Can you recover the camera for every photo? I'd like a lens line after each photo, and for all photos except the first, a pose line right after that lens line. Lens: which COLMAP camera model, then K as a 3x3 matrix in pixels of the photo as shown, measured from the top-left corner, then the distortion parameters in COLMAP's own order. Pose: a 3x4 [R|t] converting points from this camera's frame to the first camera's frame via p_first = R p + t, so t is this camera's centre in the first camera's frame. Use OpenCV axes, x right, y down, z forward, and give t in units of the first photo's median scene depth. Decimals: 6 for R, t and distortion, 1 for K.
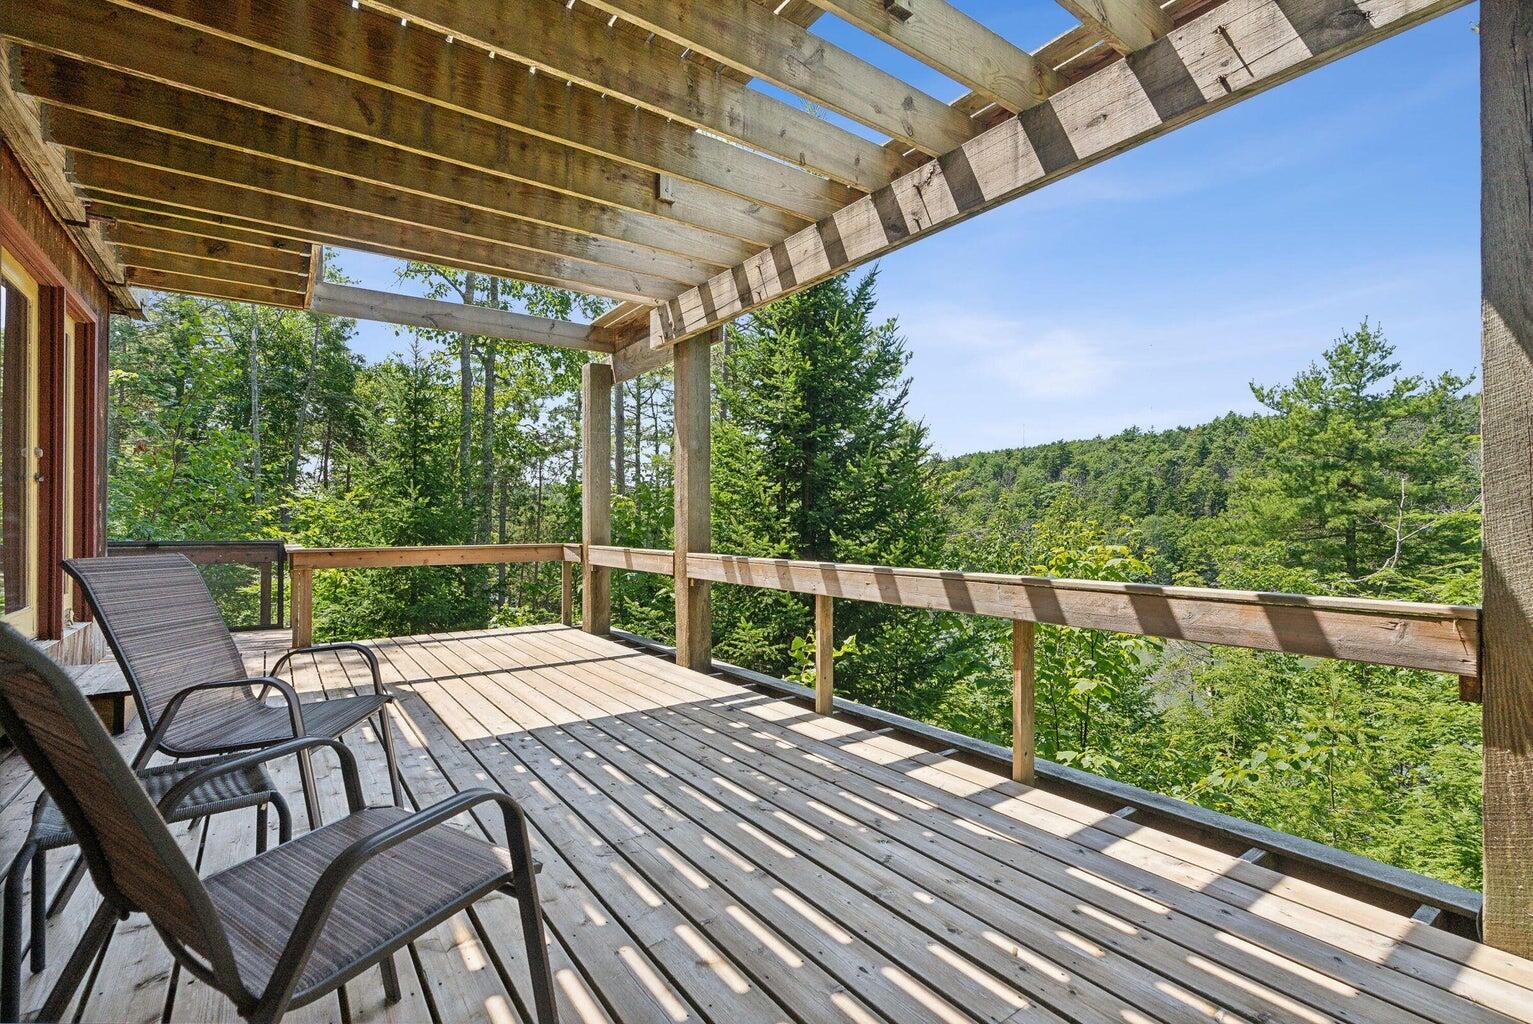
lens RADIAL K [[688.0, 0, 766.5], [0, 688.0, 512.0], [0, 0, 1]] dist [-0.003175, 0.000036]
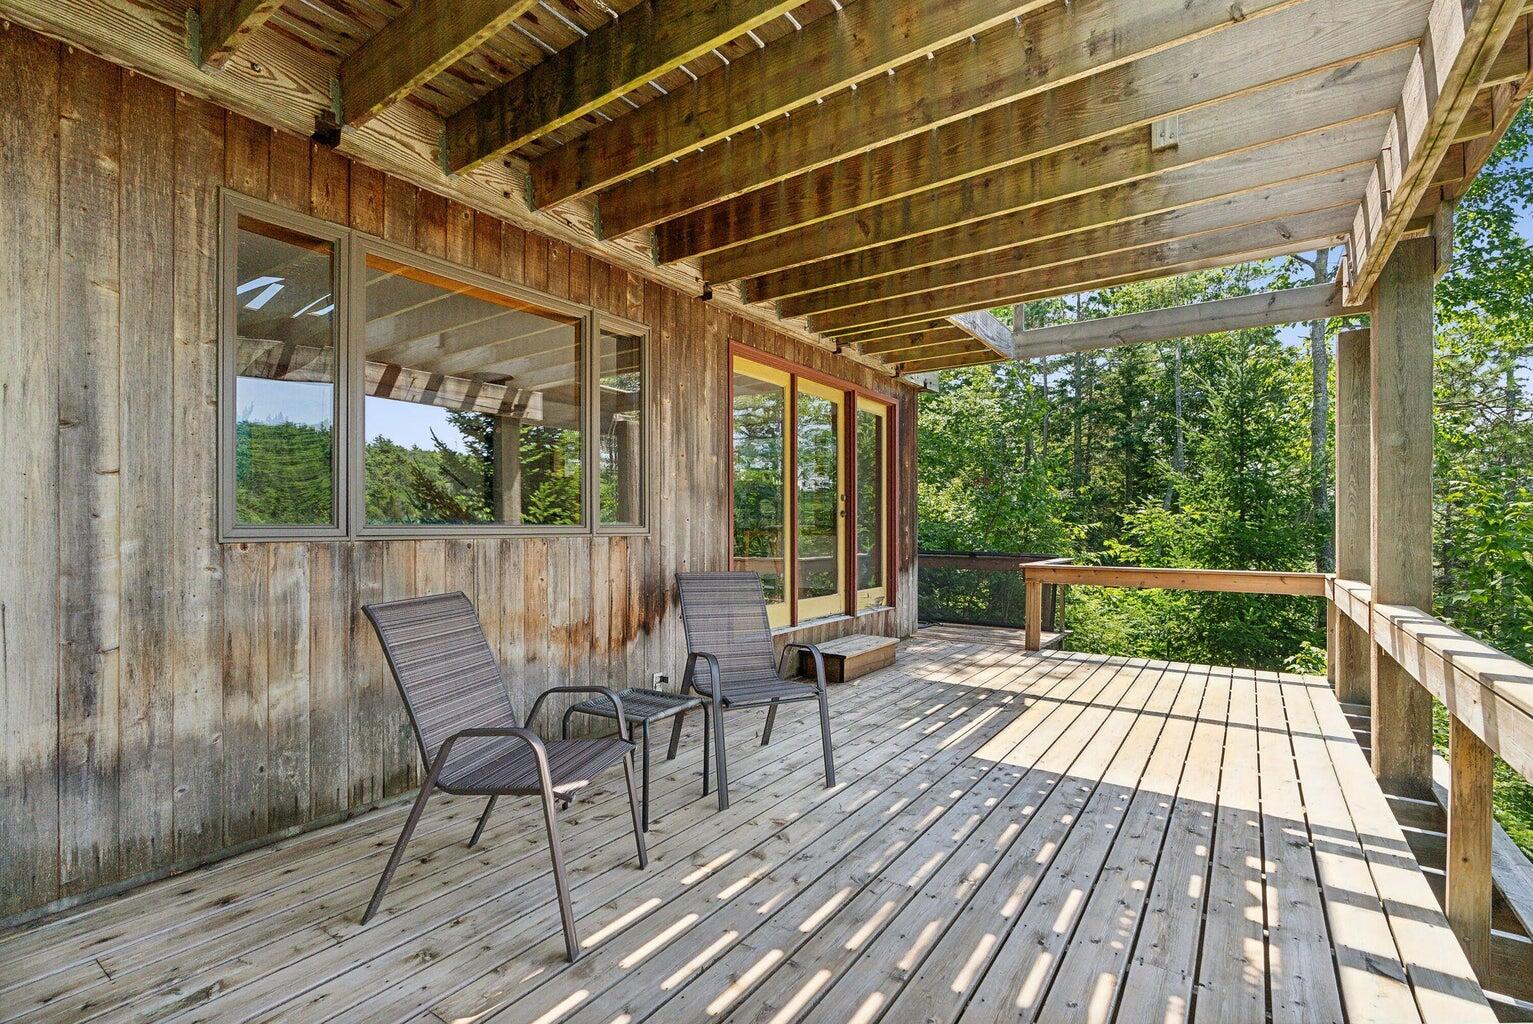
lens RADIAL K [[701.1, 0, 766.5], [0, 701.1, 512.0], [0, 0, 1]] dist [0.000543, 0.000939]
pose [[0.335943, -0.018115, -0.941708, 0.476662], [0.009082, 0.999831, -0.015993, -0.032507], [0.941839, -0.003180, 0.336051, 0.325926]]
